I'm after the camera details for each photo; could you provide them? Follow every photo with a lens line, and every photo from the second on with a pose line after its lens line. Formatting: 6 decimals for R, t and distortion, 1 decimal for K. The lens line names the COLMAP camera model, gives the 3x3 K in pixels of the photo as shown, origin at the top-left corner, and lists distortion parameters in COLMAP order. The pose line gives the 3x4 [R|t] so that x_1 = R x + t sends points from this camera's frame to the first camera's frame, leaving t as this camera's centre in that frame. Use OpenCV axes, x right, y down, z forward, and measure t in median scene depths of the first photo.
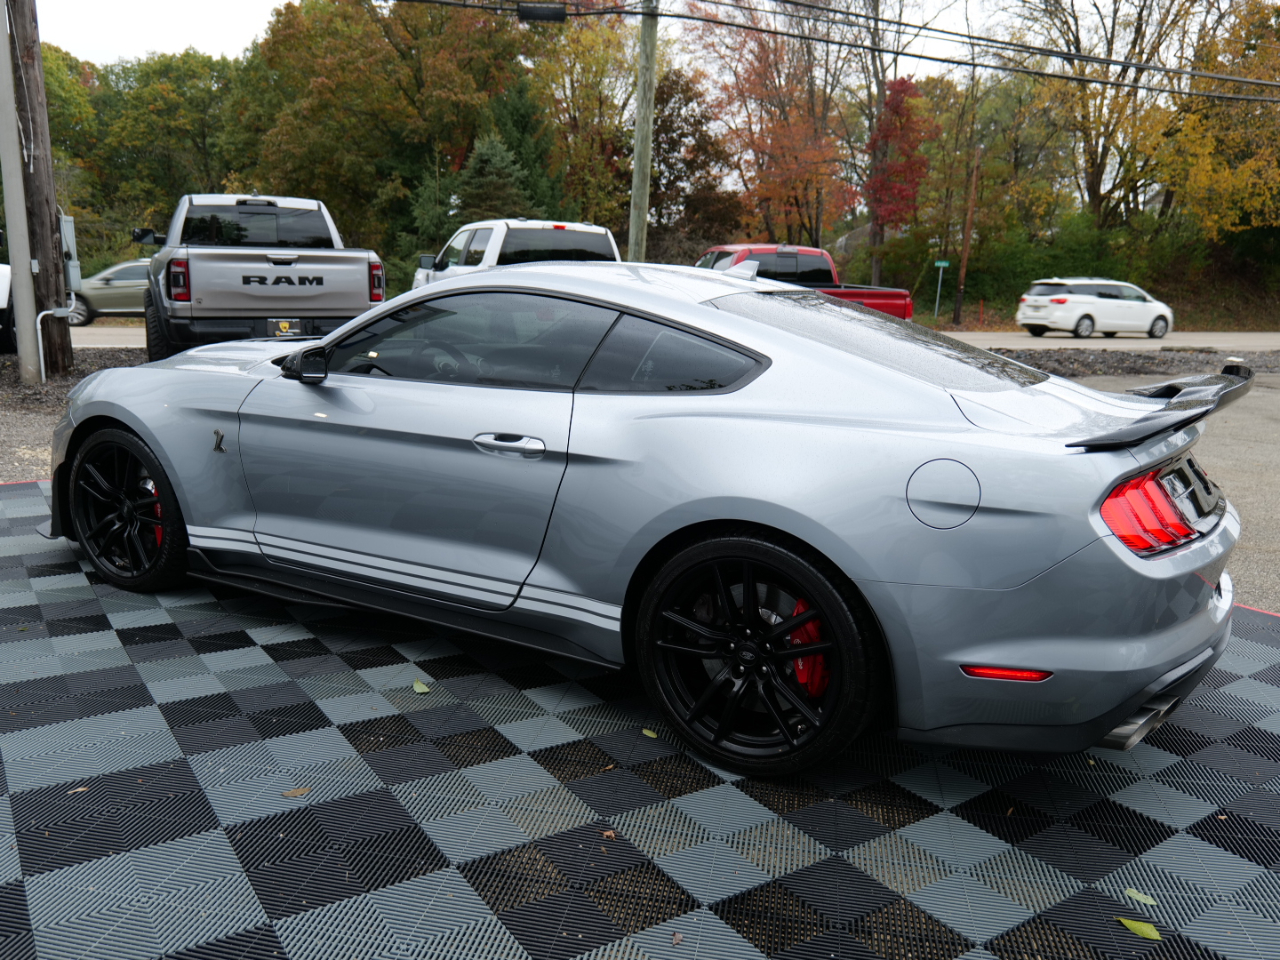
lens RADIAL K [[1028.0, 0, 633.4], [0, 1028.0, 478.7], [0, 0, 1]] dist [0.000901, 0.003901]
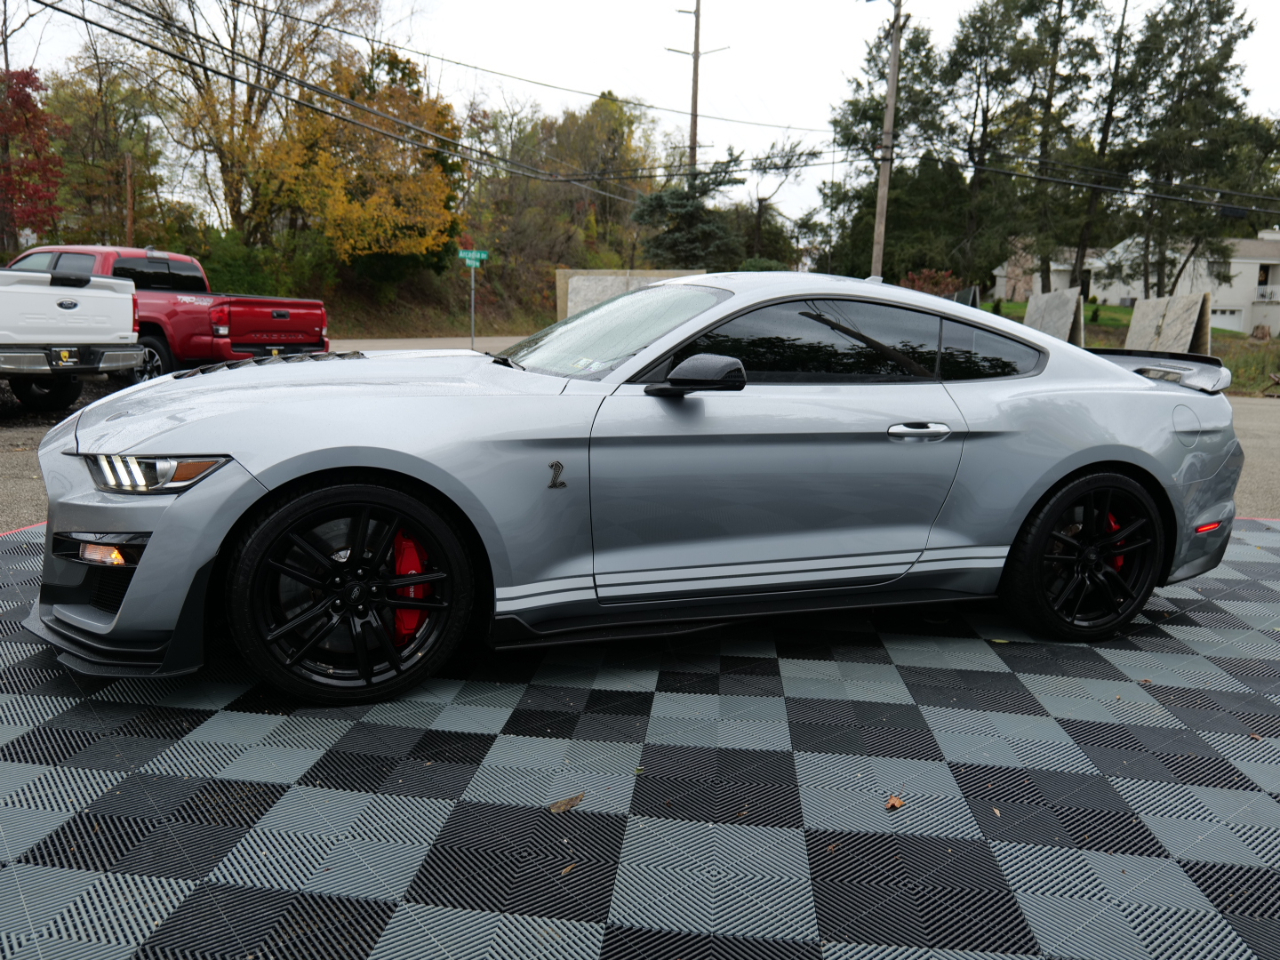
lens RADIAL K [[975.5, 0, 637.0], [0, 975.5, 476.7], [0, 0, 1]] dist [0.001255, 0.004758]
pose [[0.631440, -0.123454, 0.765534, -0.235886], [0.127024, 0.990377, 0.054940, -0.016800], [-0.764950, 0.062550, 0.641045, 0.107511]]
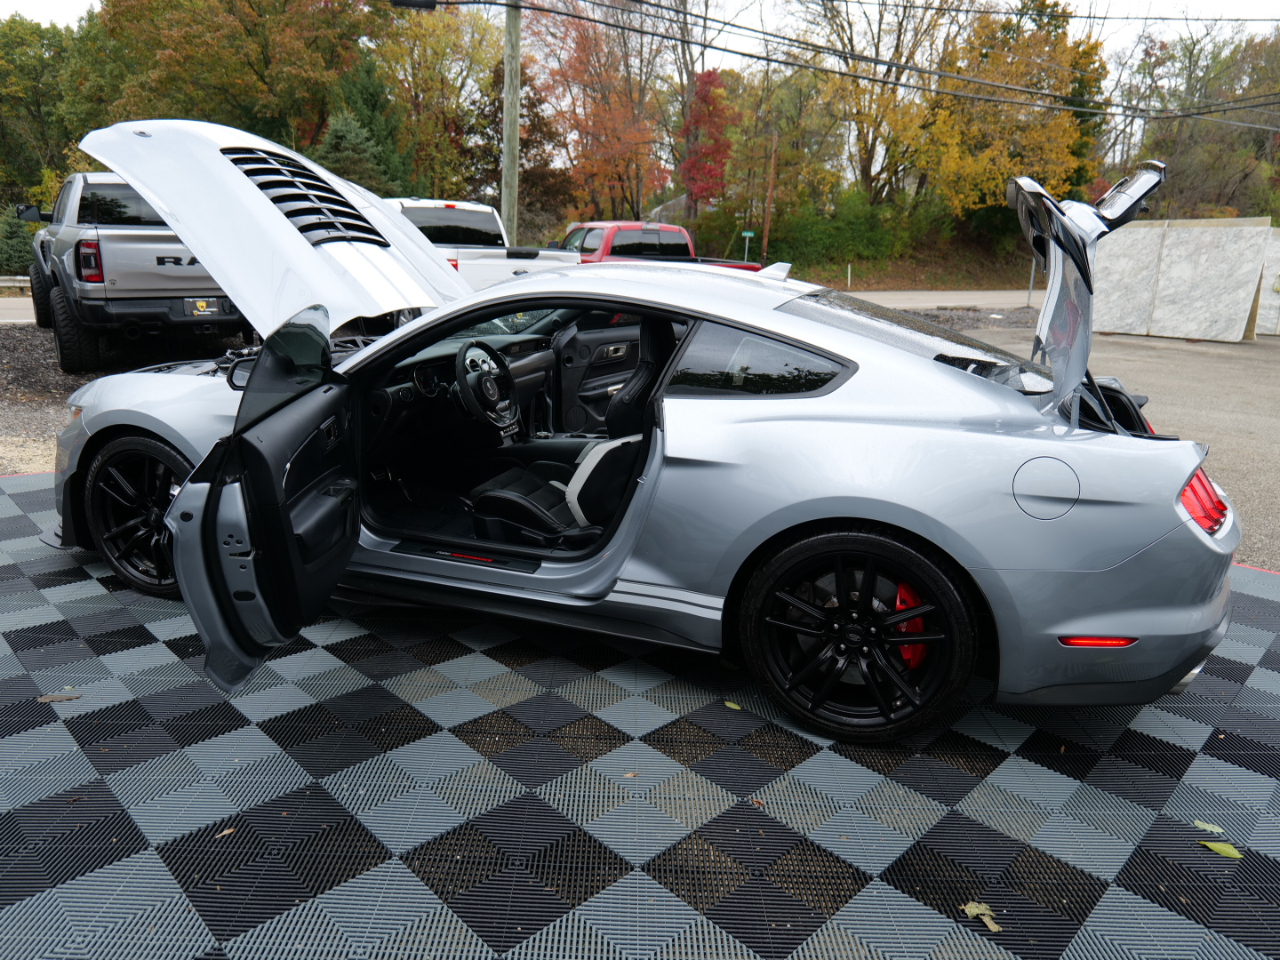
lens RADIAL K [[890.5, 0, 640.0], [0, 890.5, 480.0], [0, 0, 1]] dist [-0.004688, 0.002145]
pose [[0.981770, -0.049010, 0.183645, -0.048863], [0.036574, 0.996841, 0.070505, -0.012643], [-0.186520, -0.062503, 0.980461, 0.020289]]
